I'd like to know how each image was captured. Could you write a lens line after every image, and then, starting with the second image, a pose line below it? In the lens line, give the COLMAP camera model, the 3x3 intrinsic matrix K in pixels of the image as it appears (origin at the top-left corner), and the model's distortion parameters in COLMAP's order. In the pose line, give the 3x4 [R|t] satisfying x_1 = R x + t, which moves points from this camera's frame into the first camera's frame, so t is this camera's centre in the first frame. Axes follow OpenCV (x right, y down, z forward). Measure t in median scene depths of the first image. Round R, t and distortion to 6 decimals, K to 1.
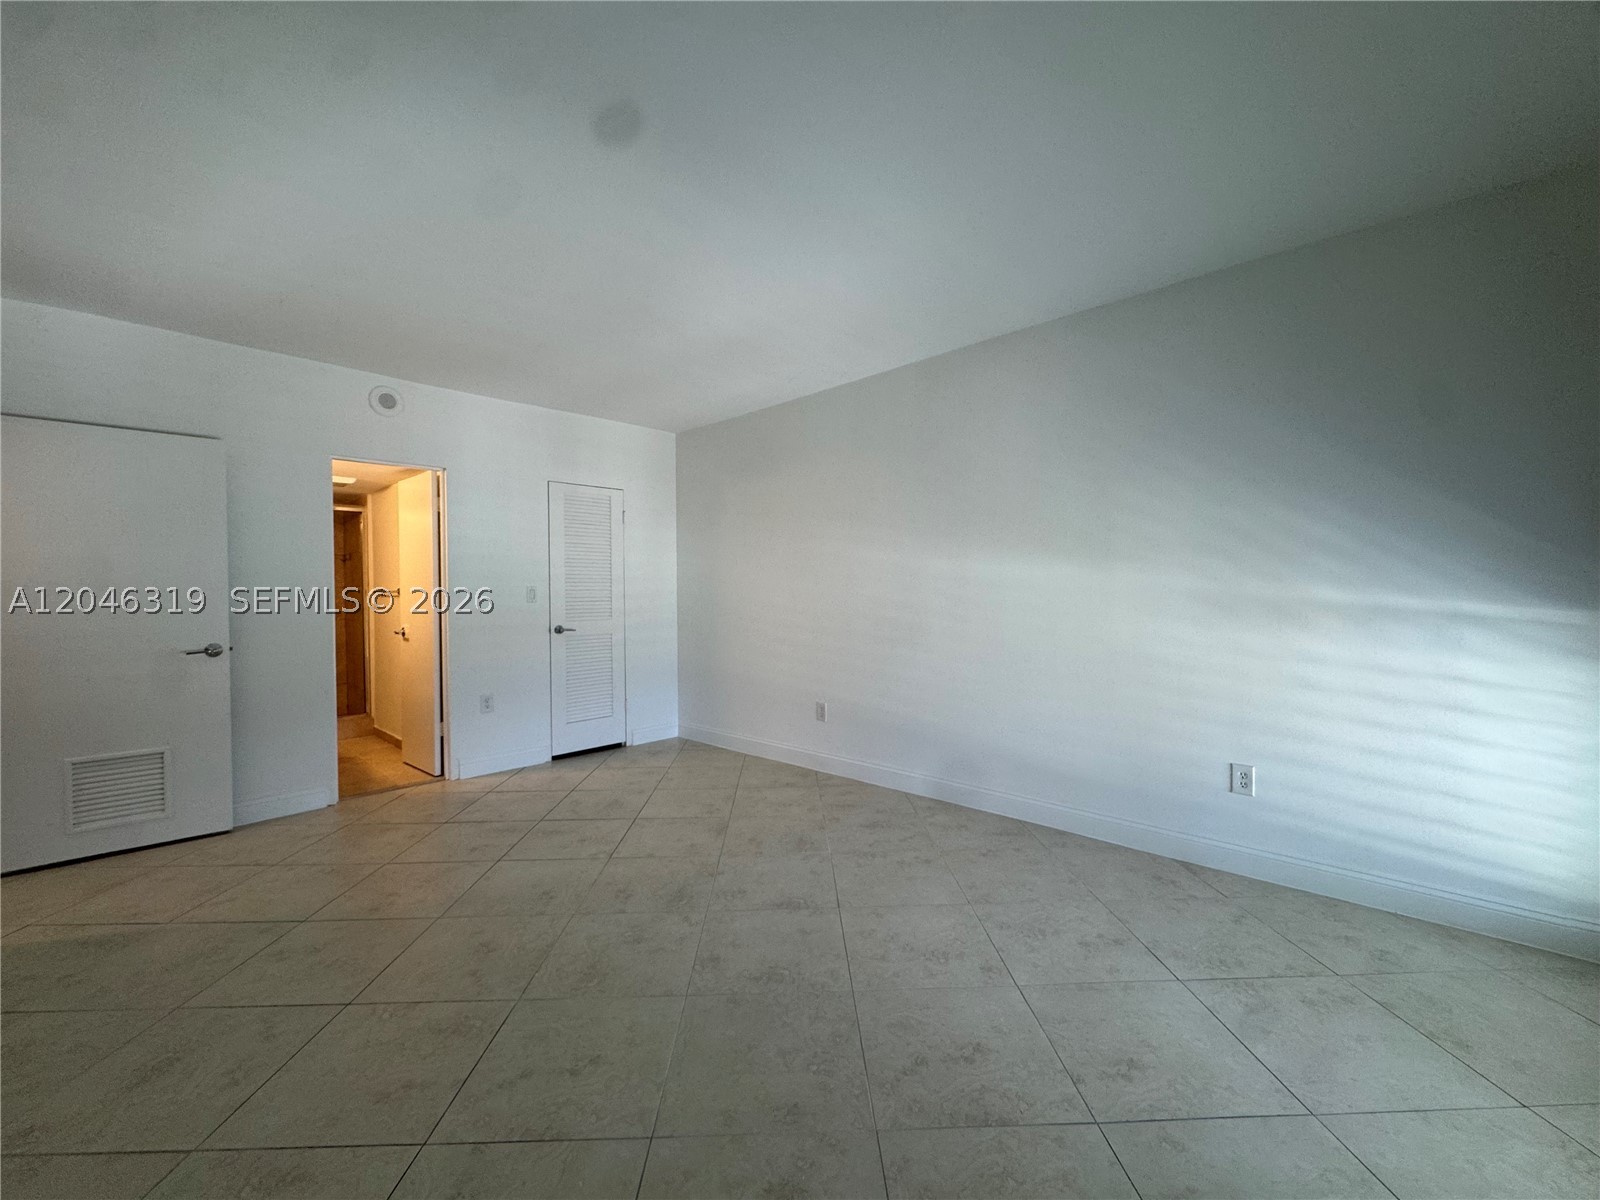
lens RADIAL K [[639.0, 0, 800.0], [0, 639.0, 600.0], [0, 0, 1]] dist [-0.002243, 0.000113]
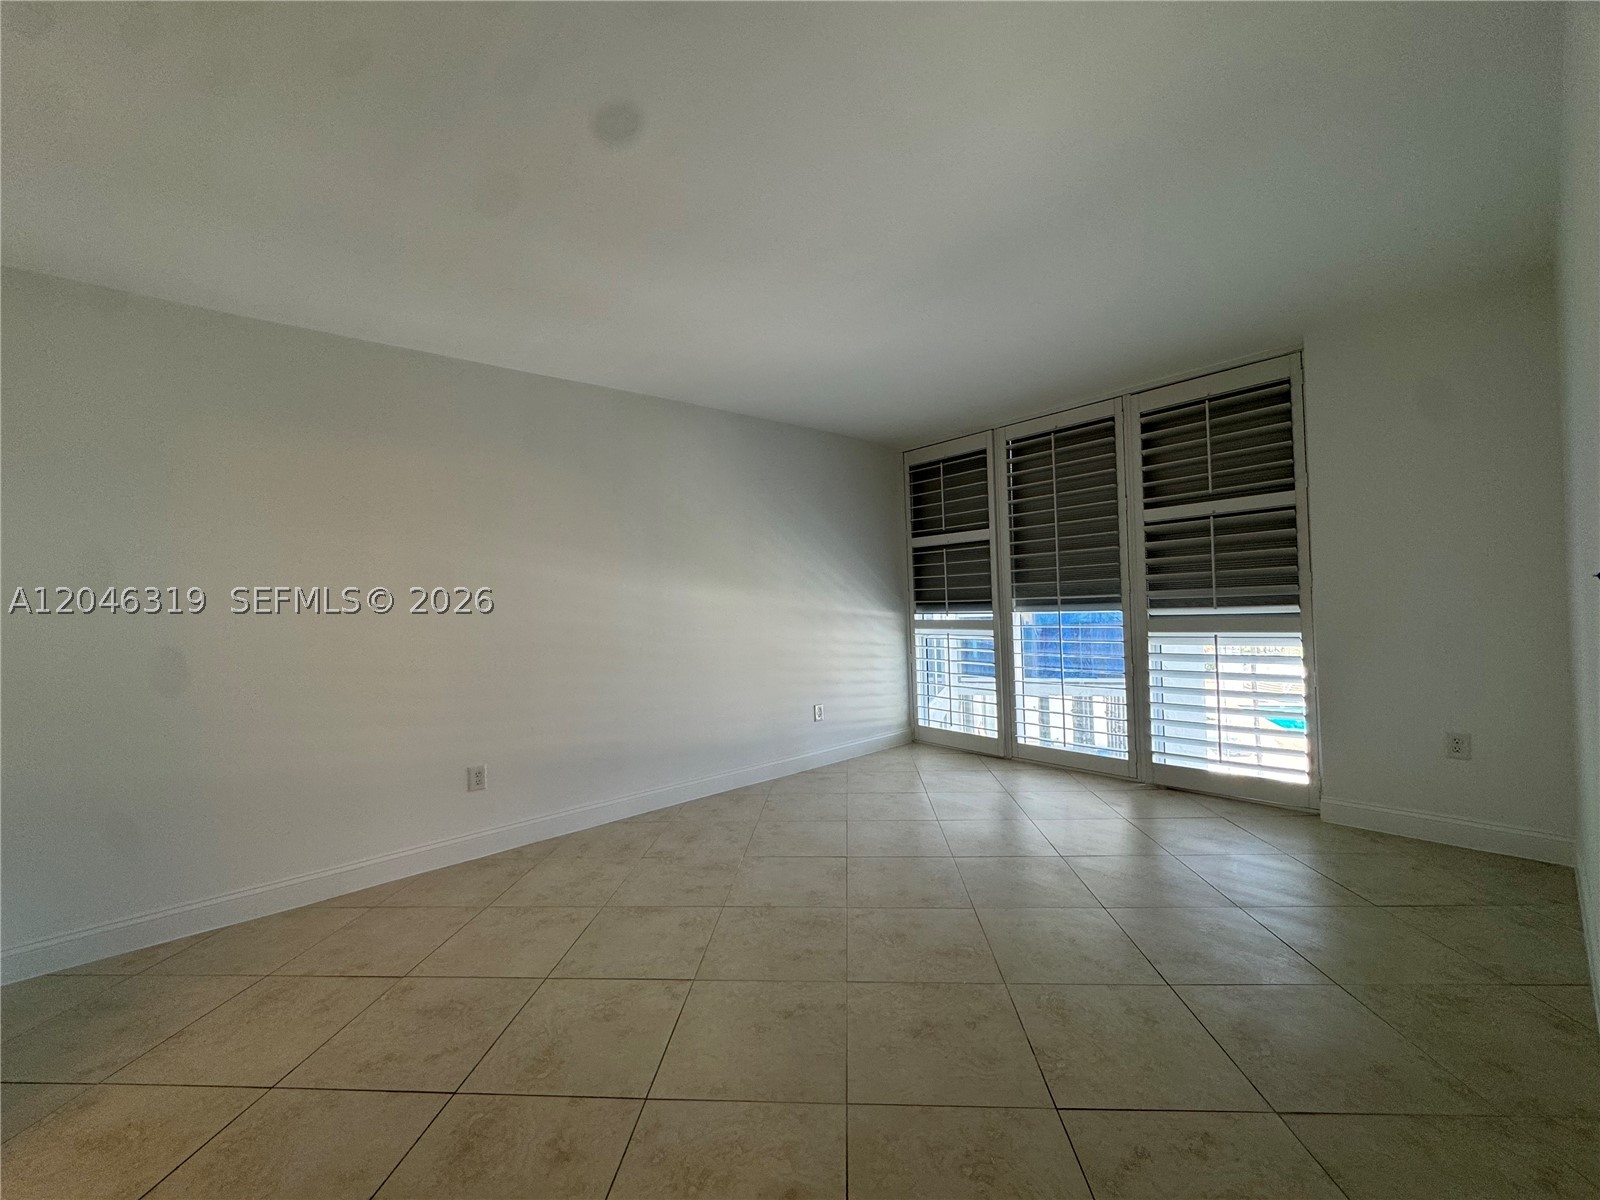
lens RADIAL K [[639.0, 0, 800.0], [0, 639.0, 600.0], [0, 0, 1]] dist [-0.002243, 0.000113]
pose [[0.094215, 0.013144, 0.995465, -1.105403], [0.048976, 0.998641, -0.017821, -0.005705], [-0.994346, 0.050433, 0.093443, 0.867466]]
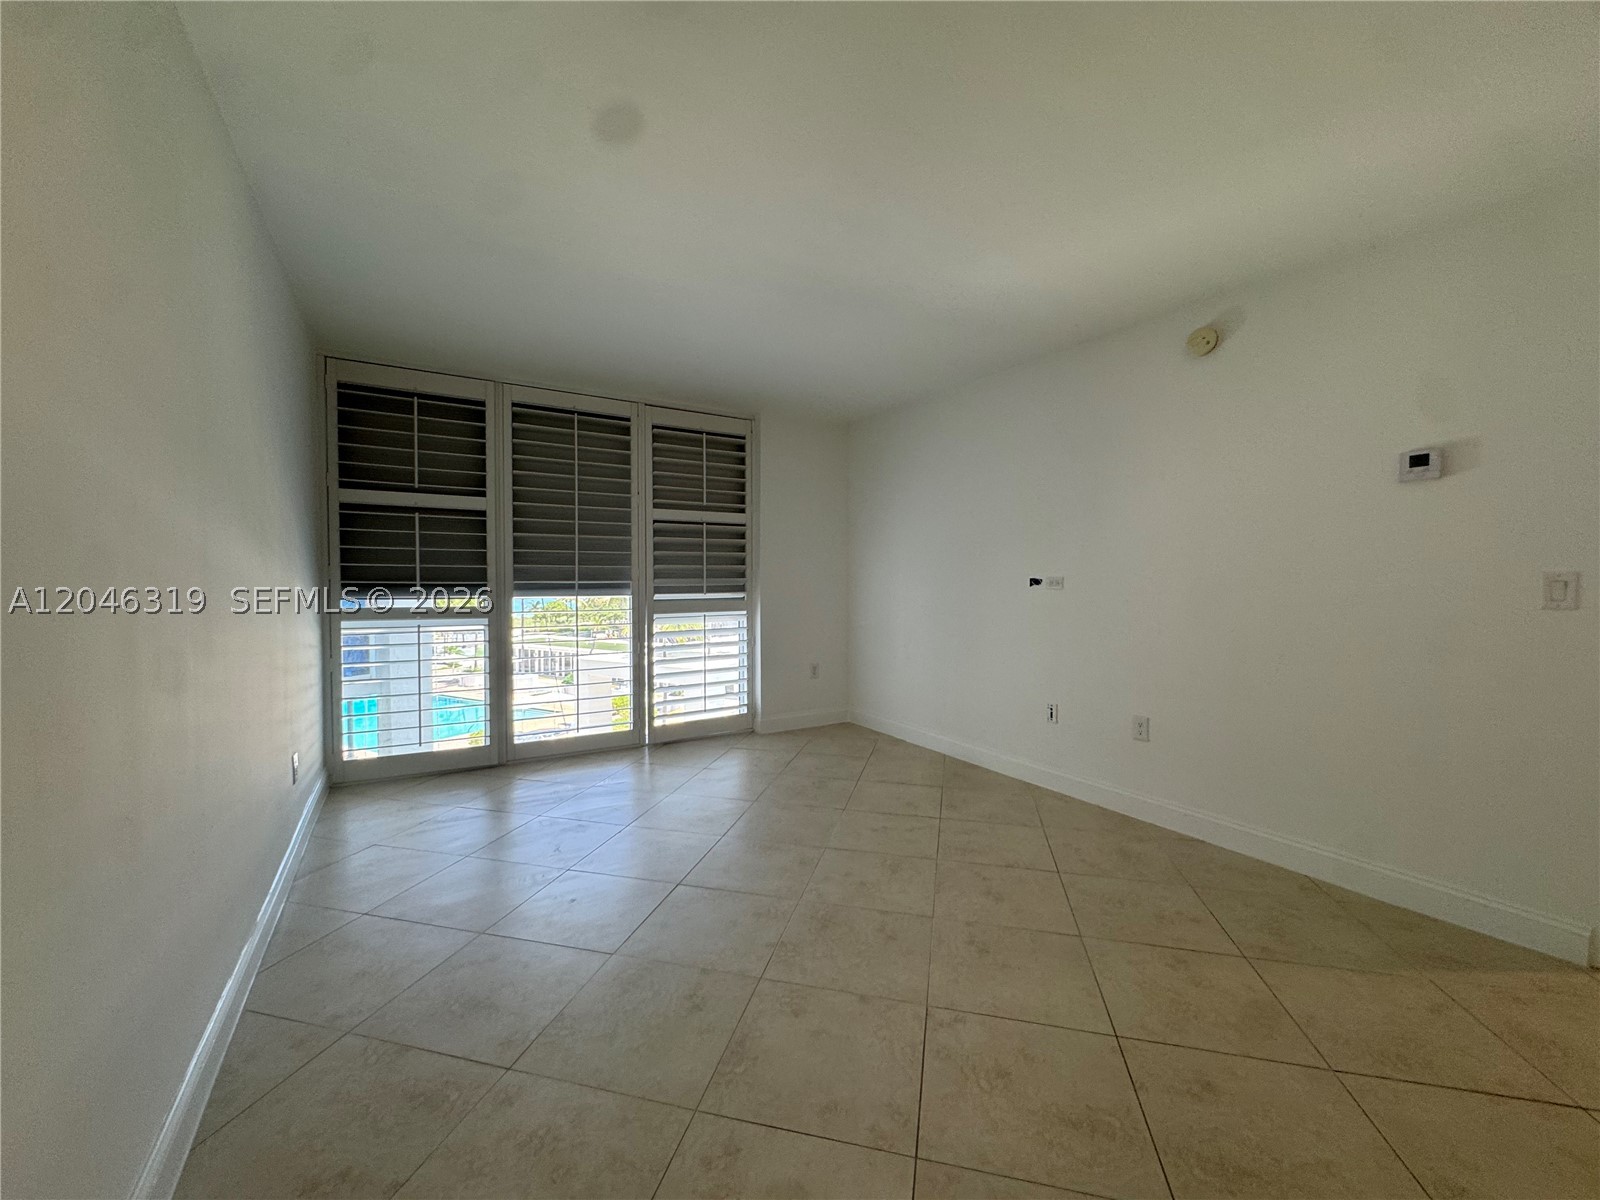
lens RADIAL K [[639.0, 0, 800.0], [0, 639.0, 600.0], [0, 0, 1]] dist [-0.002243, 0.000113]
pose [[-0.966148, 0.000465, 0.257987, -0.371241], [0.012422, 0.998922, 0.044721, -0.028627], [-0.257688, 0.046412, -0.965113, 1.778151]]
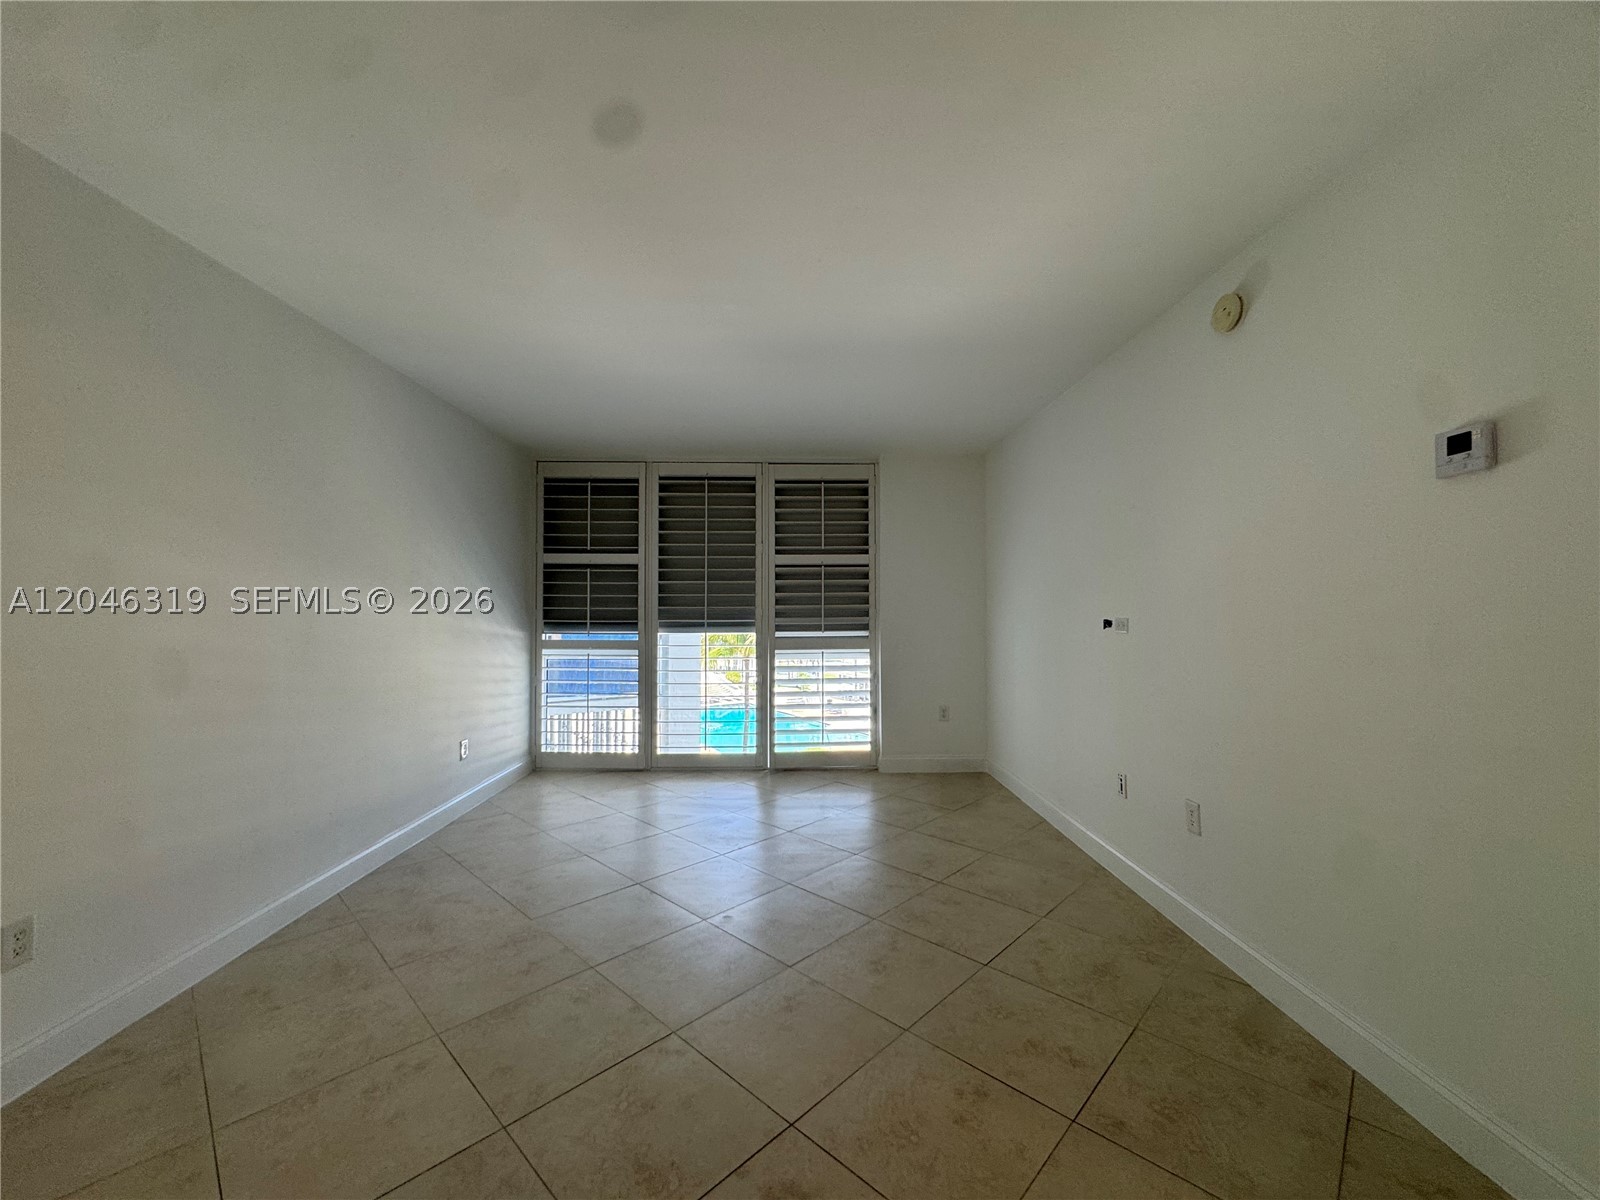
lens RADIAL K [[640.0, 0, 800.0], [0, 640.0, 600.0], [0, 0, 1]] dist [-0.001743, 0.000350]
pose [[-0.707140, 0.024833, 0.706637, -0.954467], [0.018774, 0.999690, -0.016344, -0.034628], [-0.706824, 0.001709, -0.707387, 1.508962]]
